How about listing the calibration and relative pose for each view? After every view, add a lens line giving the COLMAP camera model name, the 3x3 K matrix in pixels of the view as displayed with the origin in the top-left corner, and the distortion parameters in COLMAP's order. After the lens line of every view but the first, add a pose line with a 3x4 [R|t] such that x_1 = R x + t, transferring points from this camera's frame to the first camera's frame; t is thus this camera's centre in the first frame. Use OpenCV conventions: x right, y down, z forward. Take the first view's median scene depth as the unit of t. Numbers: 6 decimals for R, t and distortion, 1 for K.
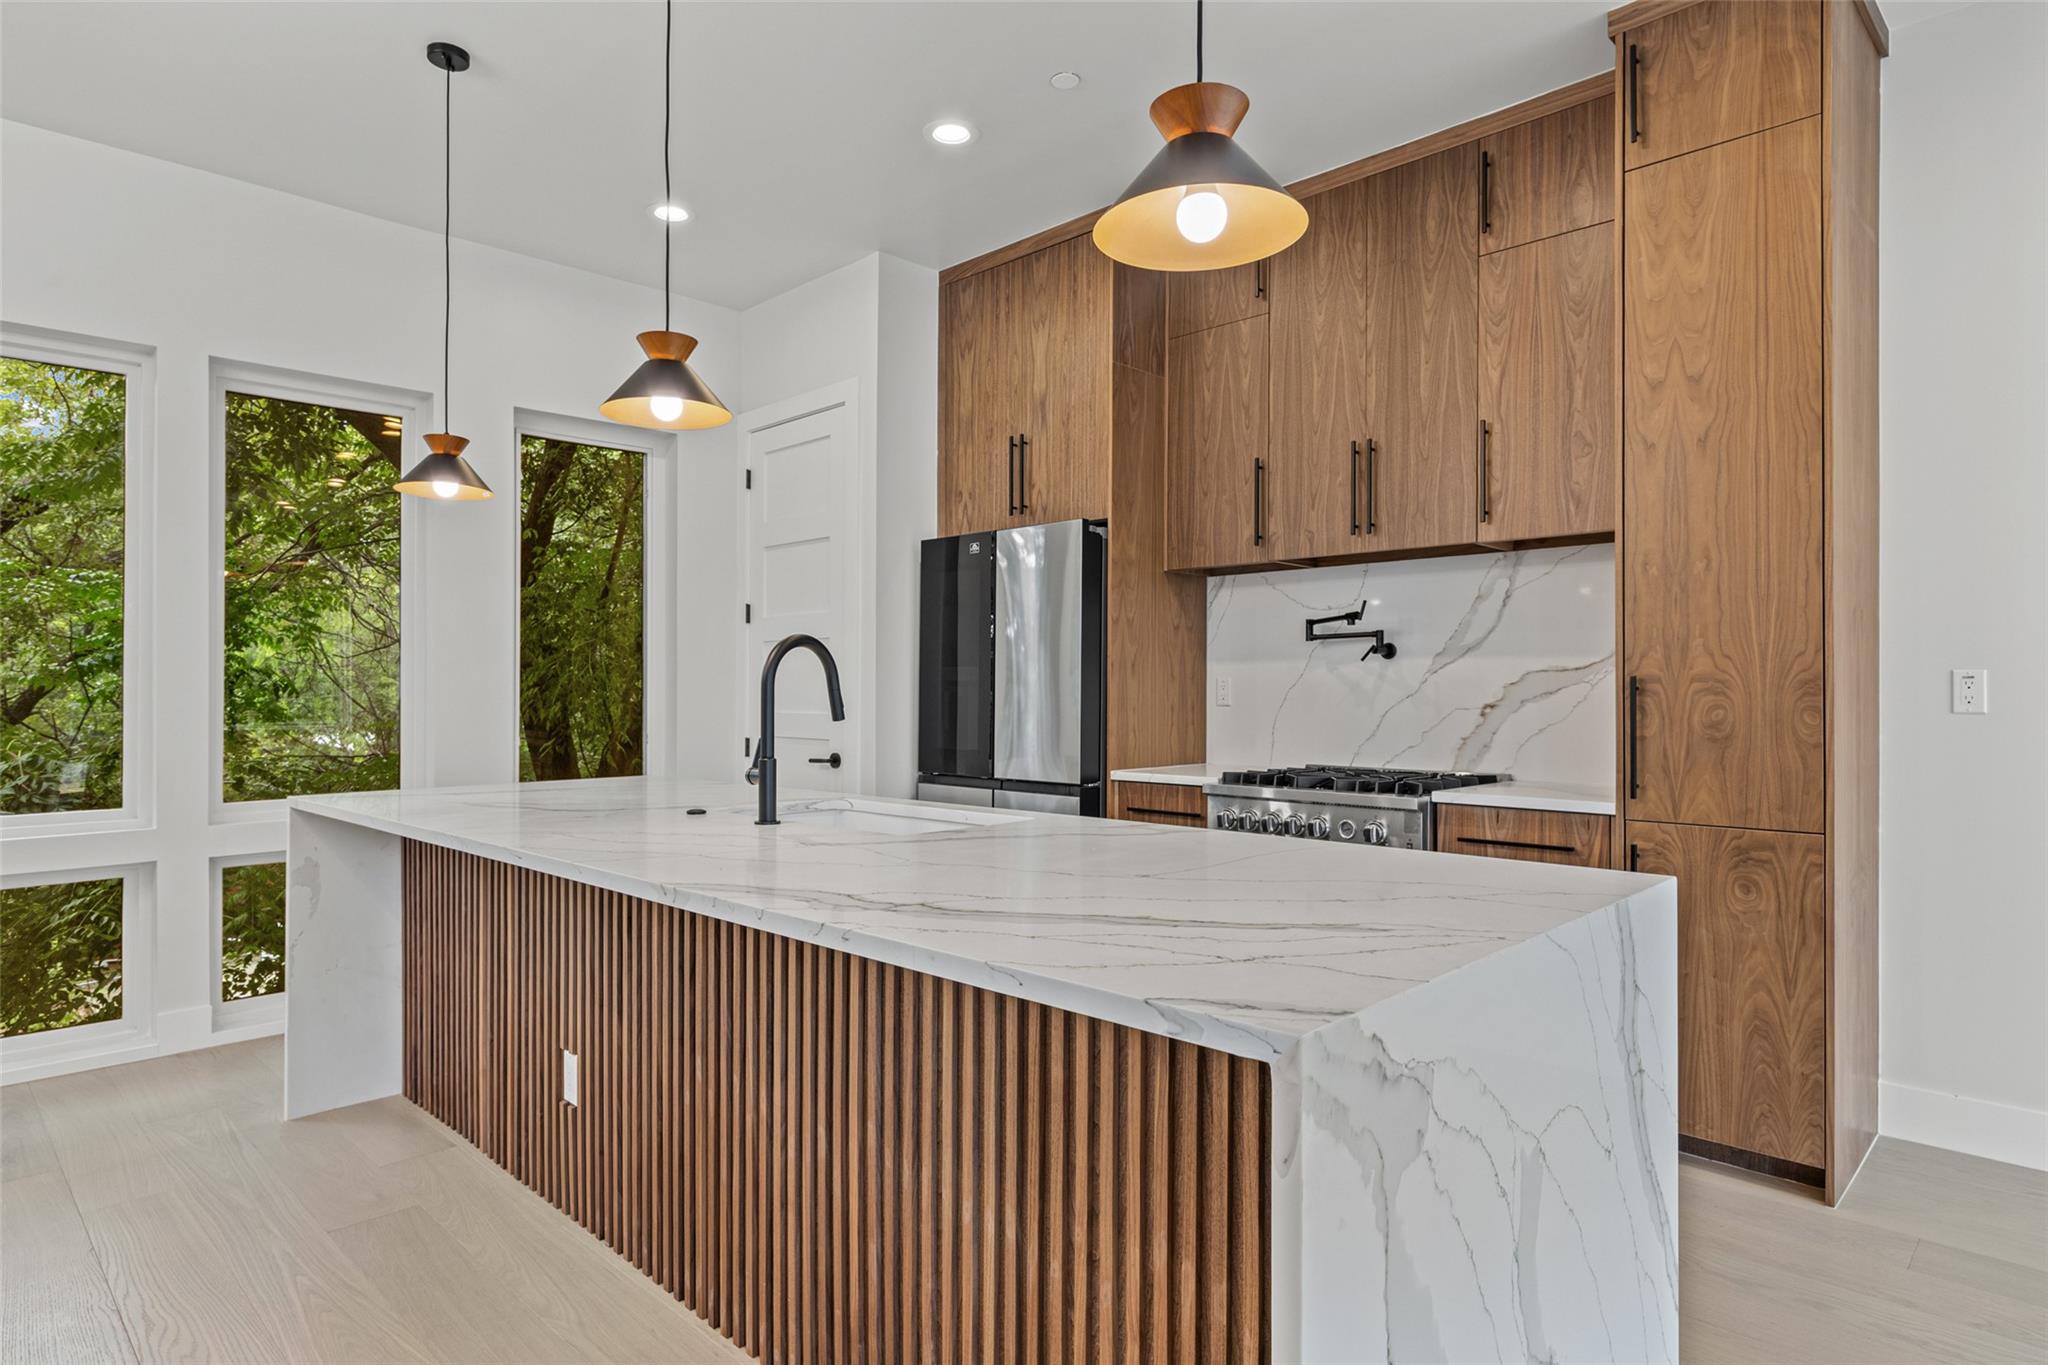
lens RADIAL K [[1118.2, 0, 1027.9], [0, 1118.2, 673.7], [0, 0, 1]] dist [-0.000636, 0.000453]
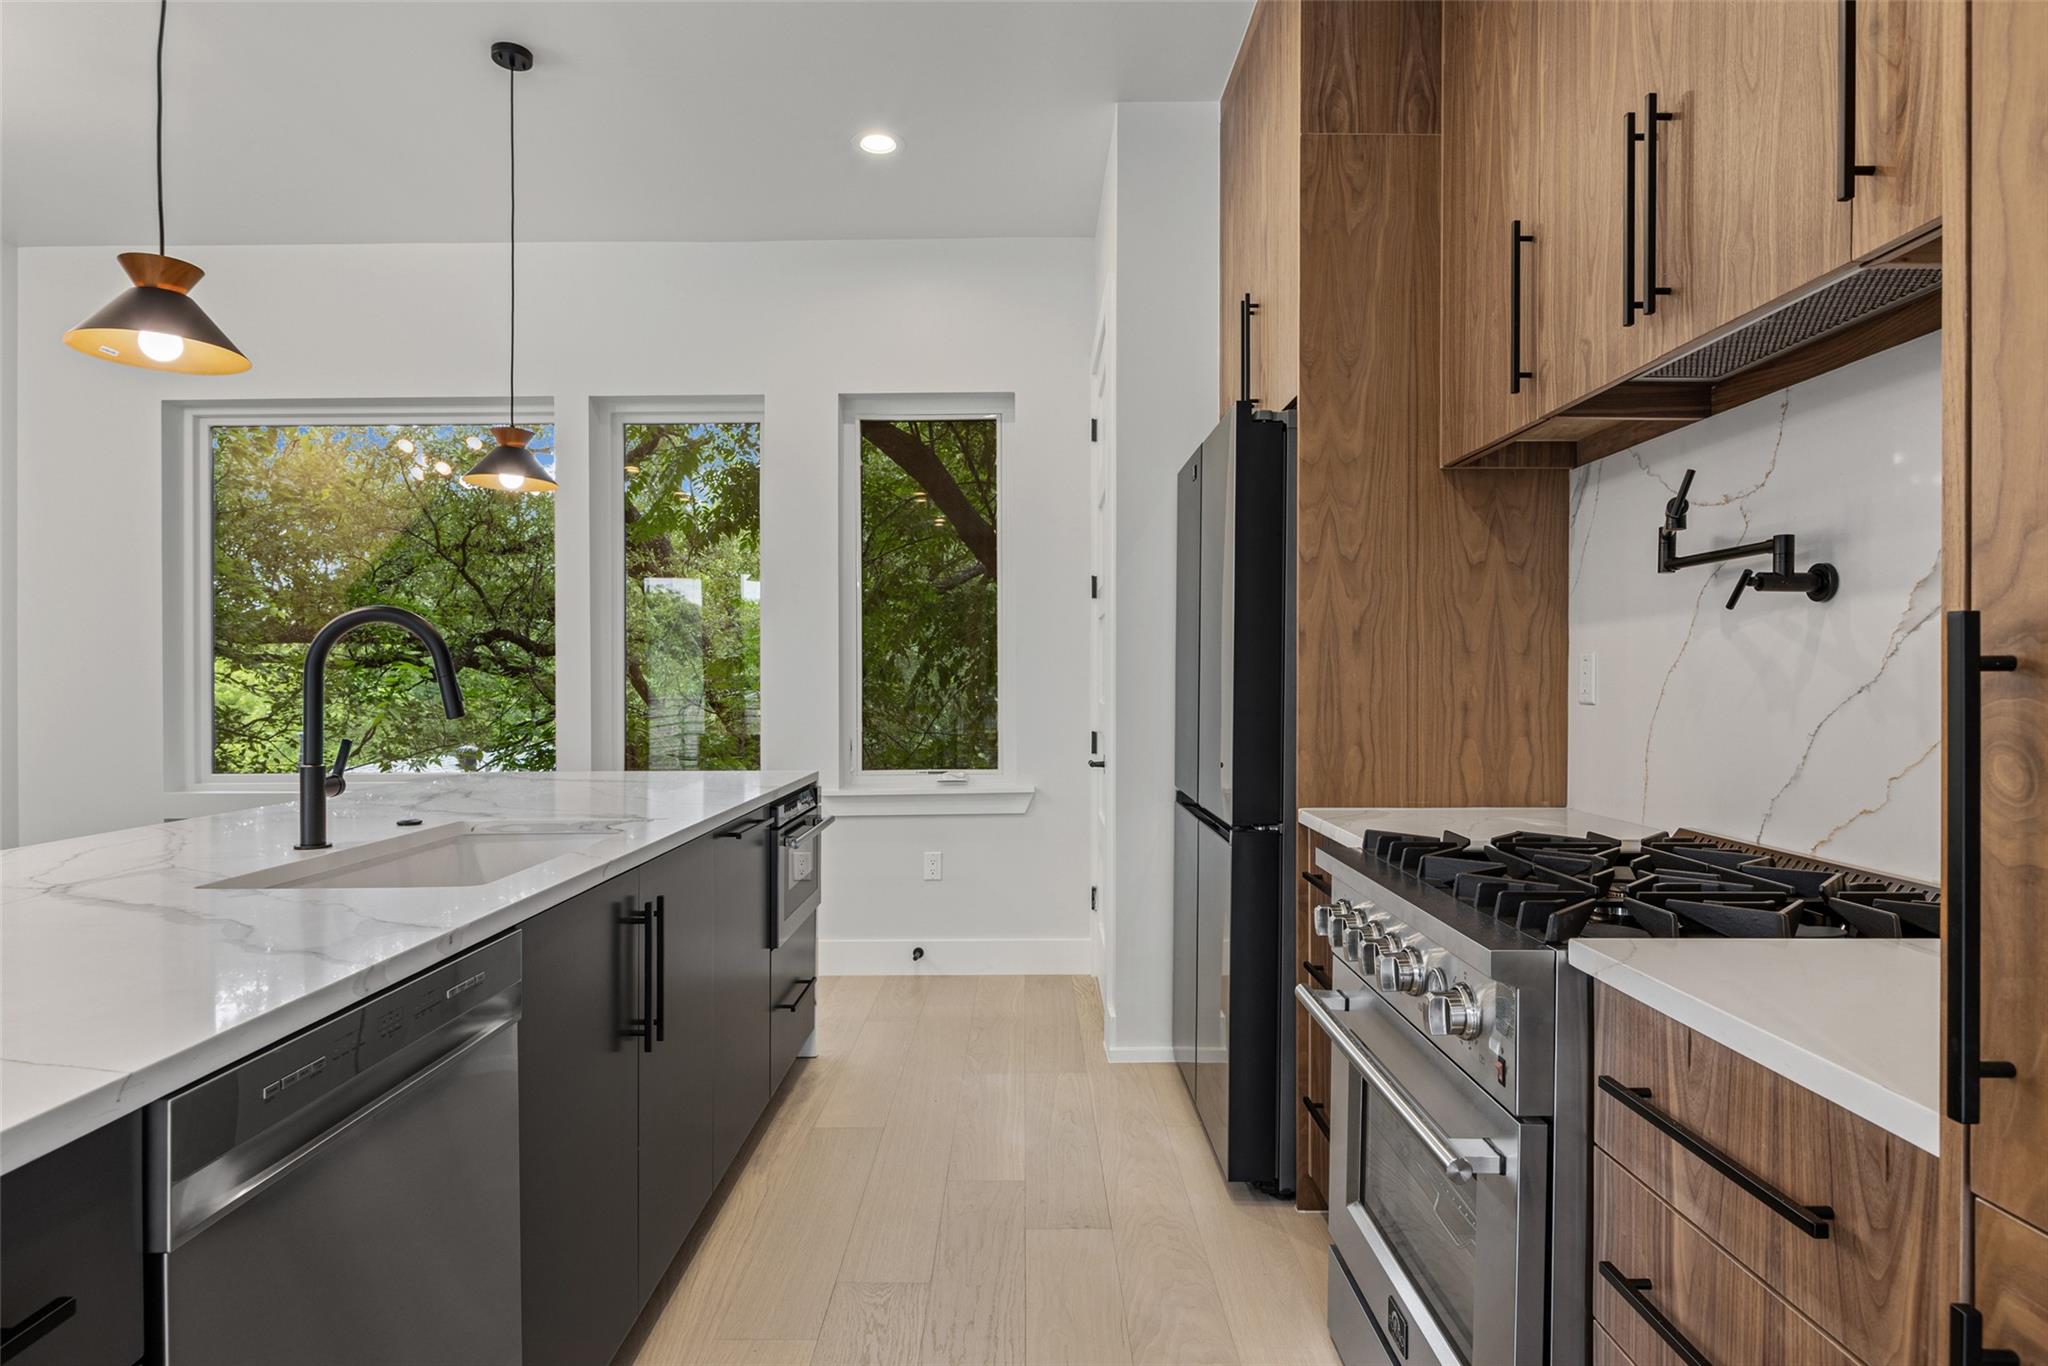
lens RADIAL K [[1098.5, 0, 1033.0], [0, 1098.5, 664.1], [0, 0, 1]] dist [0.002163, 0.000162]
pose [[0.703276, -0.010227, -0.710844, 0.405477], [0.012116, 0.999924, -0.002399, 0.008054], [0.710814, -0.006926, 0.703346, 0.488606]]
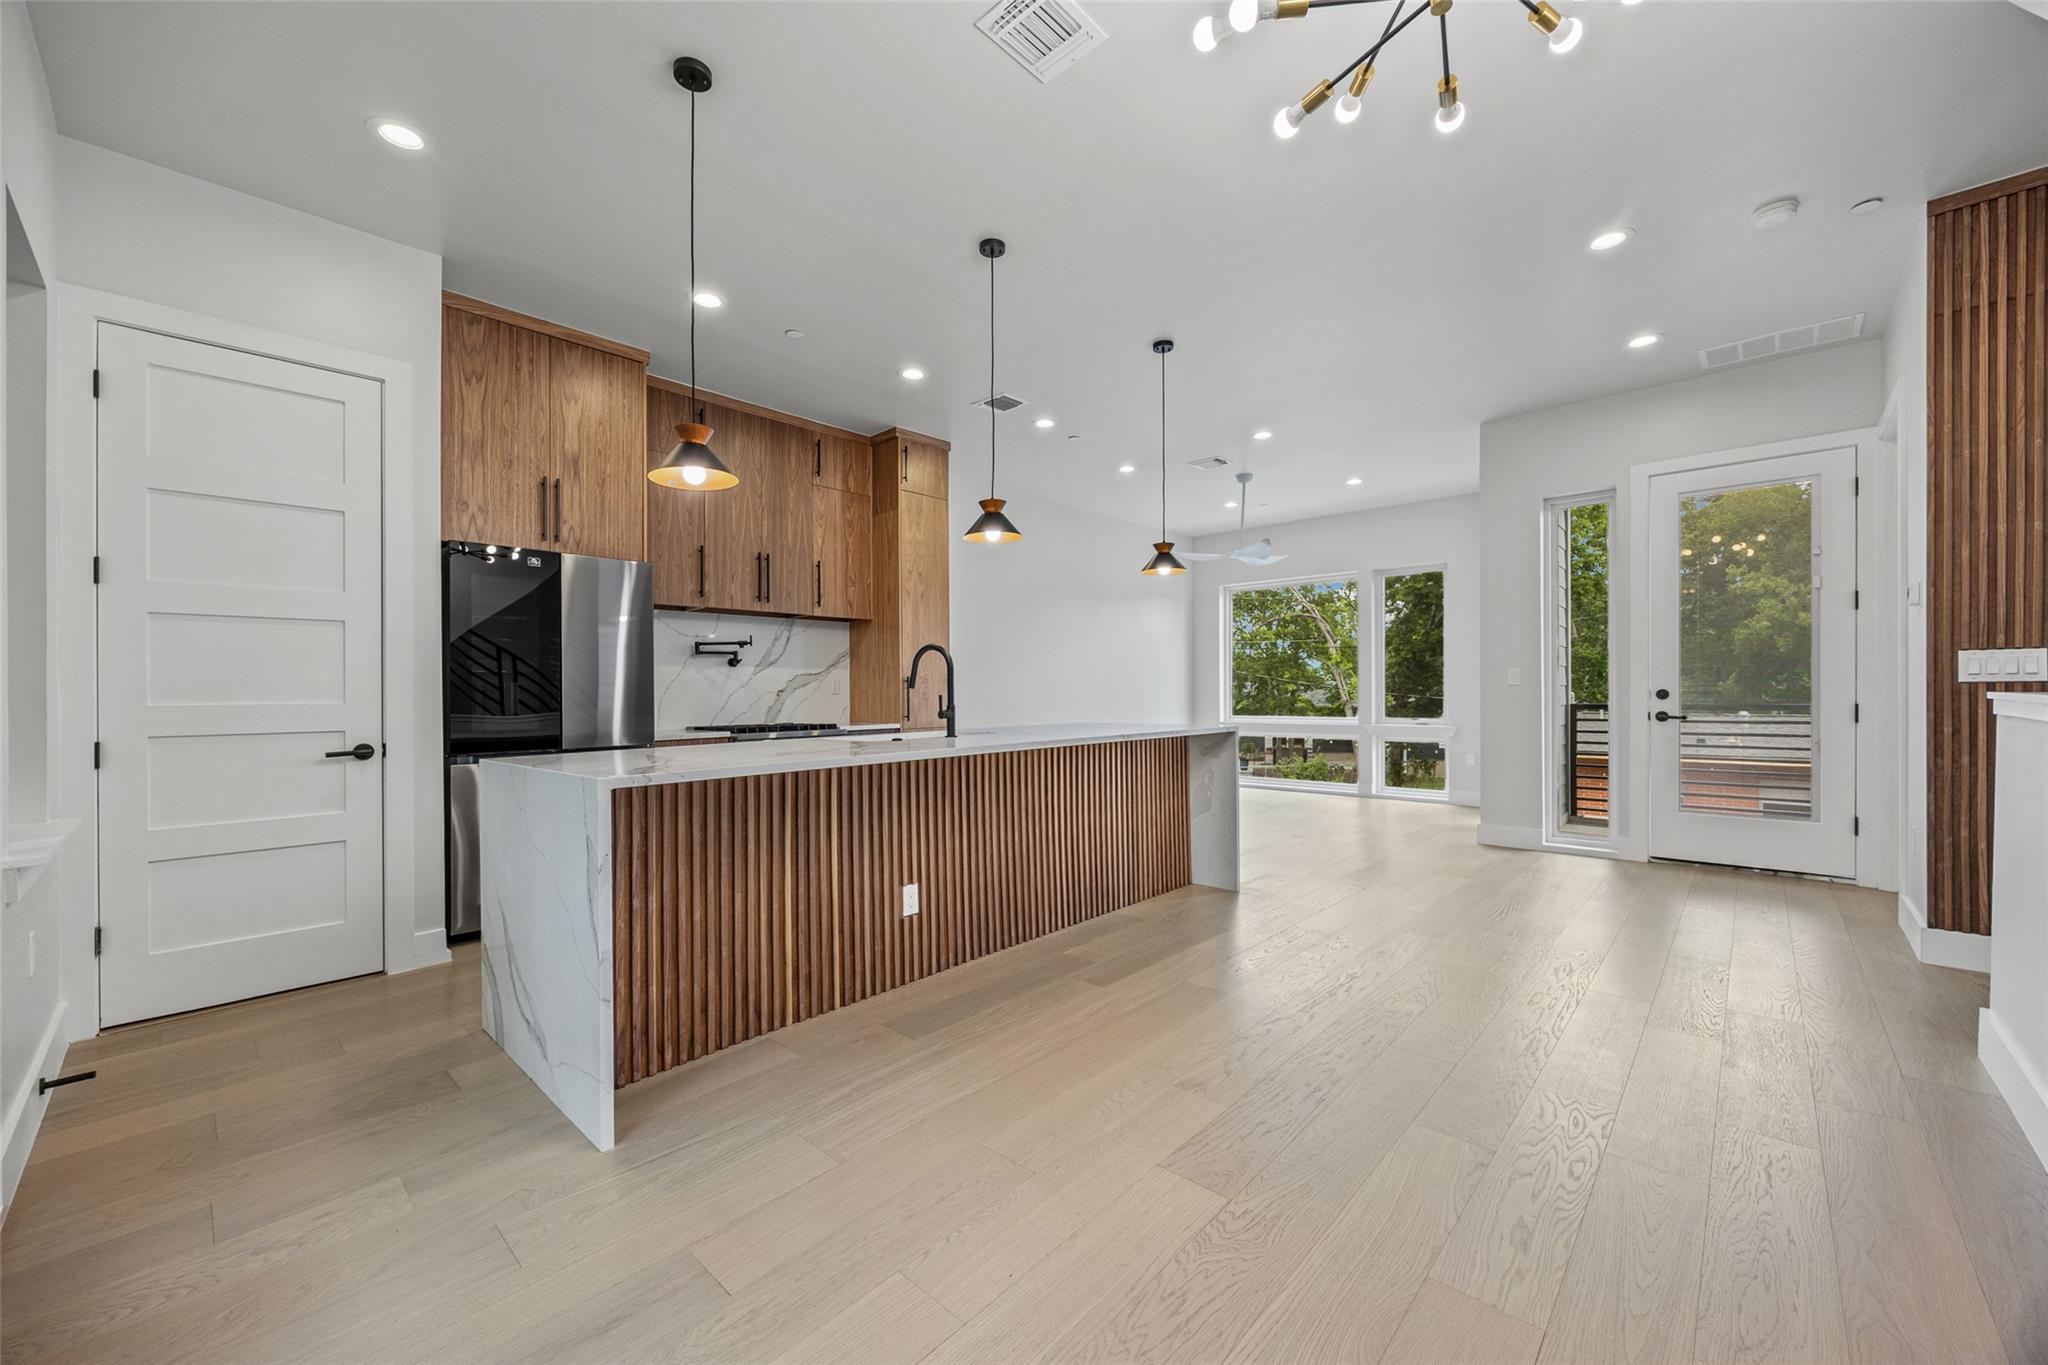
lens RADIAL K [[795.3, 0, 1009.7], [0, 795.3, 699.3], [0, 0, 1]] dist [-0.002890, 0.000521]
pose [[-0.010257, -0.002441, 0.999944, -1.002252], [0.002245, 0.999994, 0.002464, 0.038612], [-0.999945, 0.002270, -0.010252, 0.544674]]
